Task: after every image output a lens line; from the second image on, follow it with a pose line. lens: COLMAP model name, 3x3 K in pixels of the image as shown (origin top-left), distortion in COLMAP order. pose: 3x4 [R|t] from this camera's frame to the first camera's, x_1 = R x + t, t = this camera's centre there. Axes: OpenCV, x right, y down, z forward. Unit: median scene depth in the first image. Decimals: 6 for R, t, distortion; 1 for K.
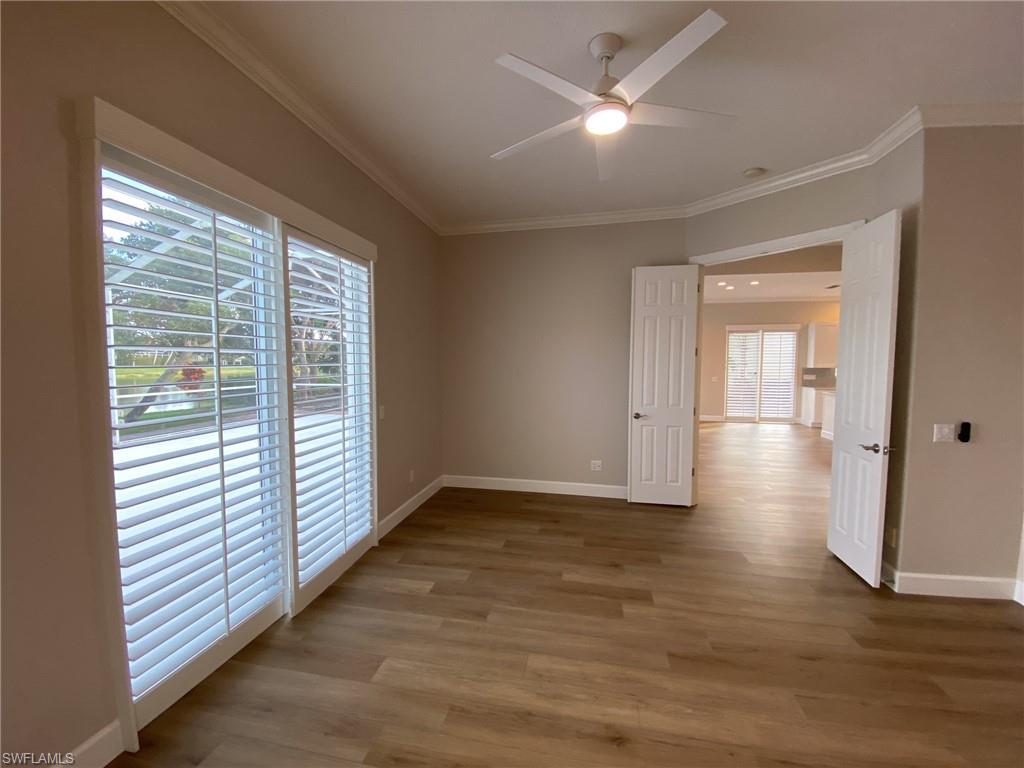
lens RADIAL K [[411.4, 0, 506.7], [0, 411.4, 389.7], [0, 0, 1]] dist [0.002312, -0.007242]
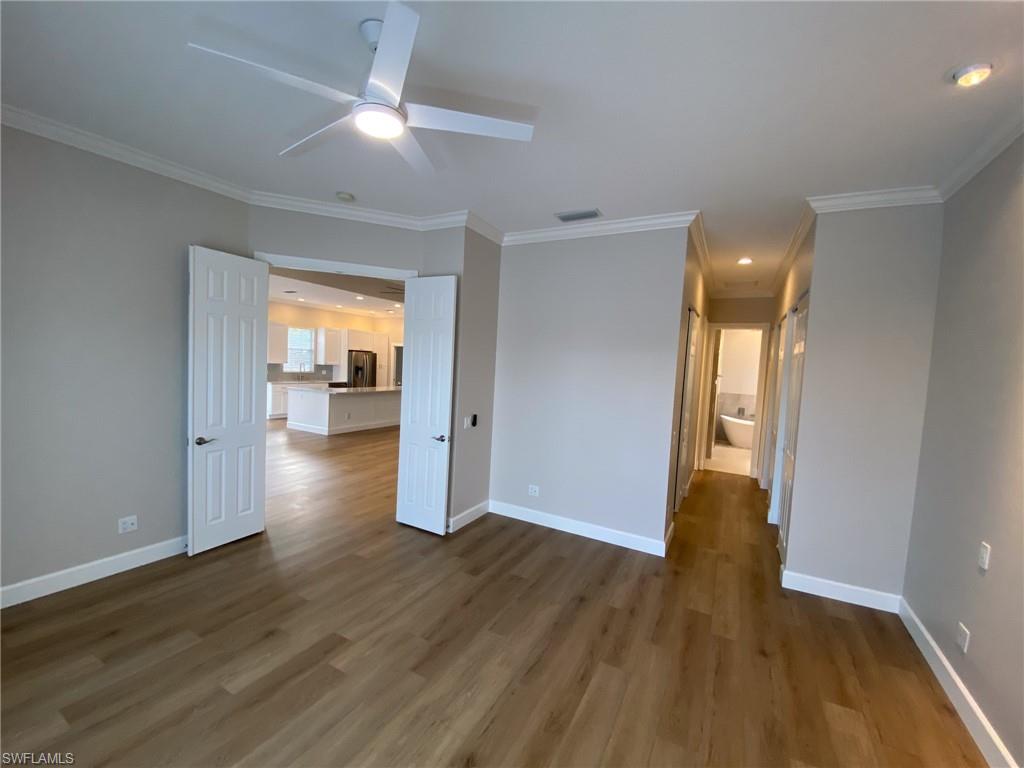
lens RADIAL K [[415.6, 0, 514.0], [0, 415.6, 386.9], [0, 0, 1]] dist [0.002911, -0.012423]
pose [[0.287921, -0.045208, 0.956587, -0.372978], [0.022004, 0.998934, 0.040586, -0.083510], [-0.957401, 0.009363, 0.288609, 0.322533]]
